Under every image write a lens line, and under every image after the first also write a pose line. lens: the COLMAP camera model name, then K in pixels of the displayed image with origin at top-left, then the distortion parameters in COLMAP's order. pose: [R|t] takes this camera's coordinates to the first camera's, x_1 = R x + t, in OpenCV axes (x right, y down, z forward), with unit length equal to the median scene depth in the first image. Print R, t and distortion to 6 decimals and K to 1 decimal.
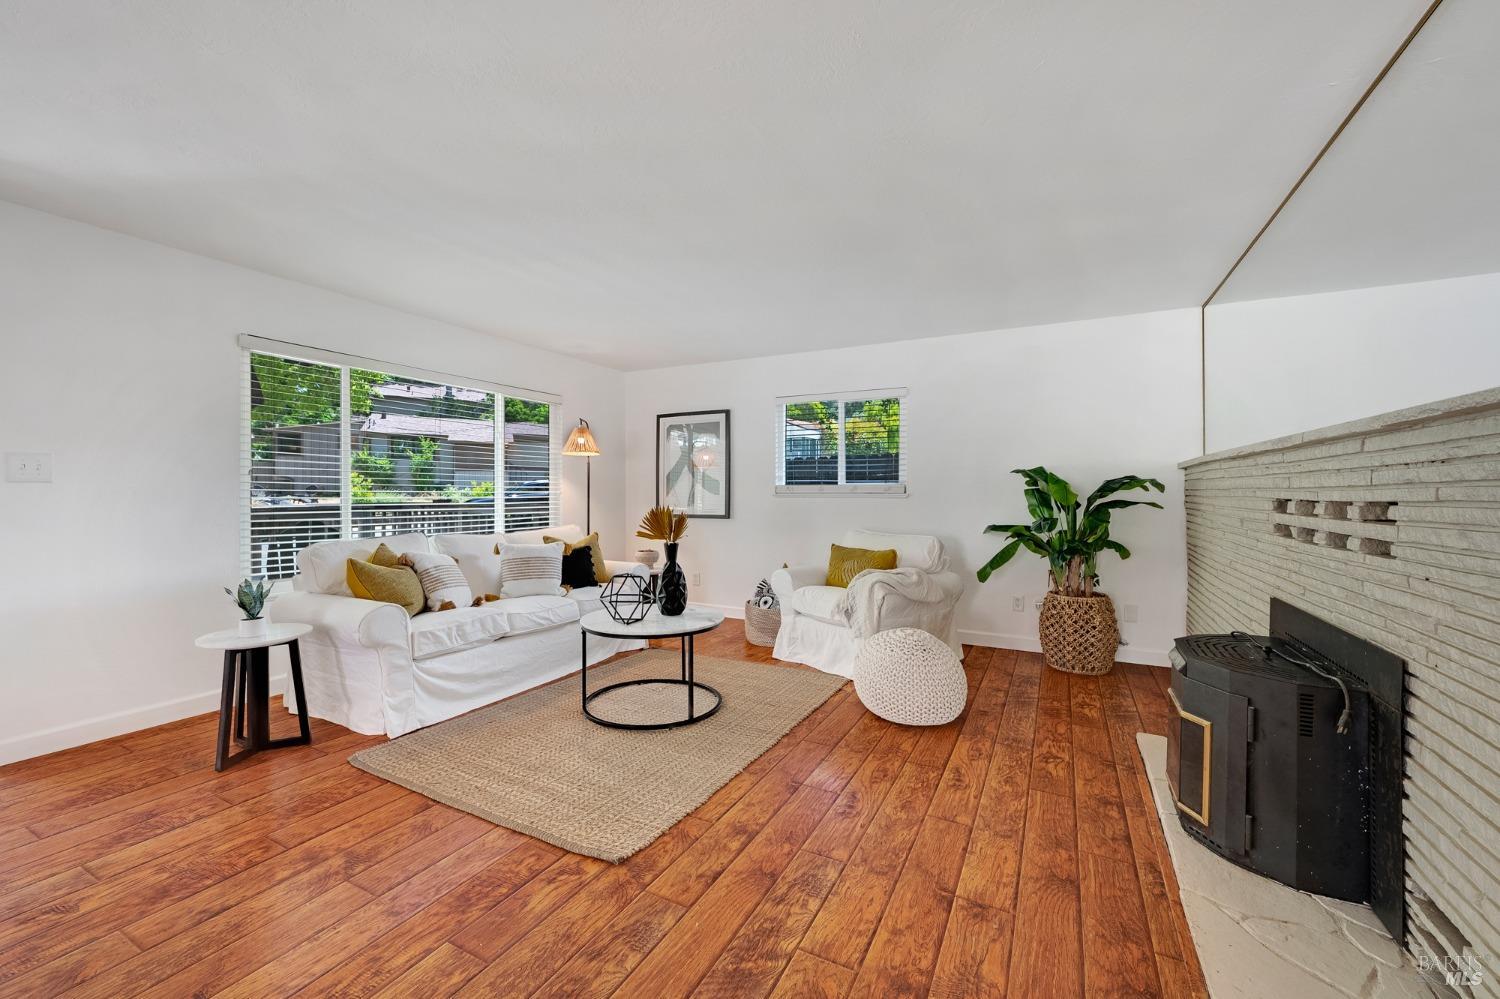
lens RADIAL K [[597.8, 0, 751.3], [0, 597.8, 493.4], [0, 0, 1]] dist [-0.007443, 0.000198]
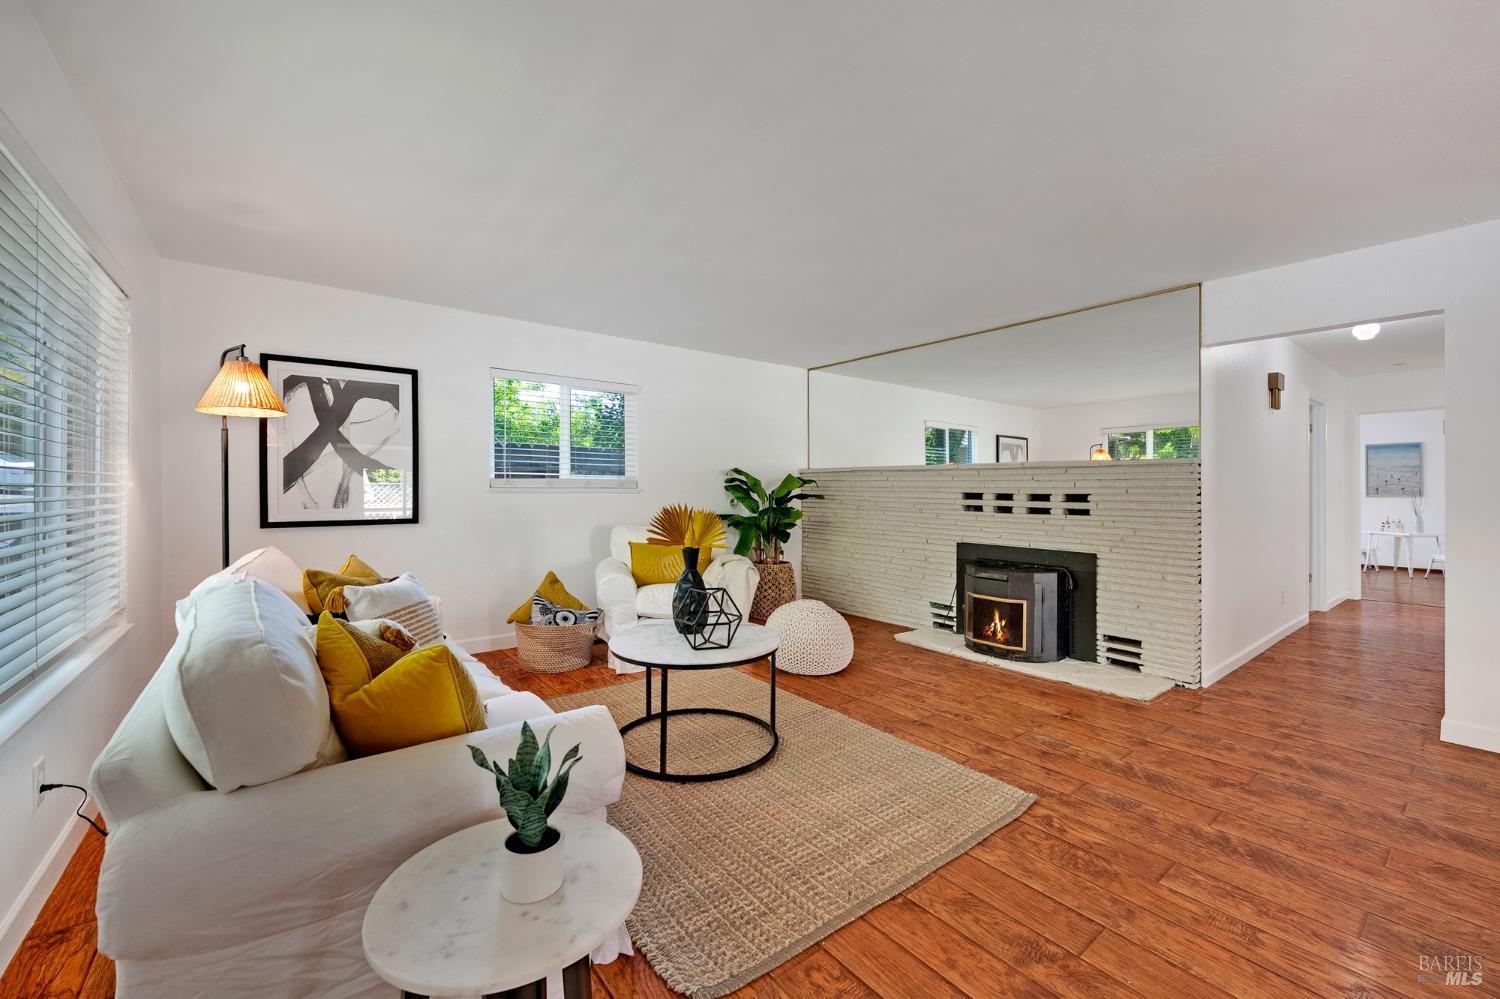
lens RADIAL K [[597.8, 0, 751.3], [0, 597.8, 493.4], [0, 0, 1]] dist [-0.007443, 0.000198]
pose [[0.419549, -0.007104, 0.907705, -1.186034], [-0.003781, 0.999947, 0.009573, -0.004818], [-0.907725, -0.007448, 0.419500, 0.780387]]
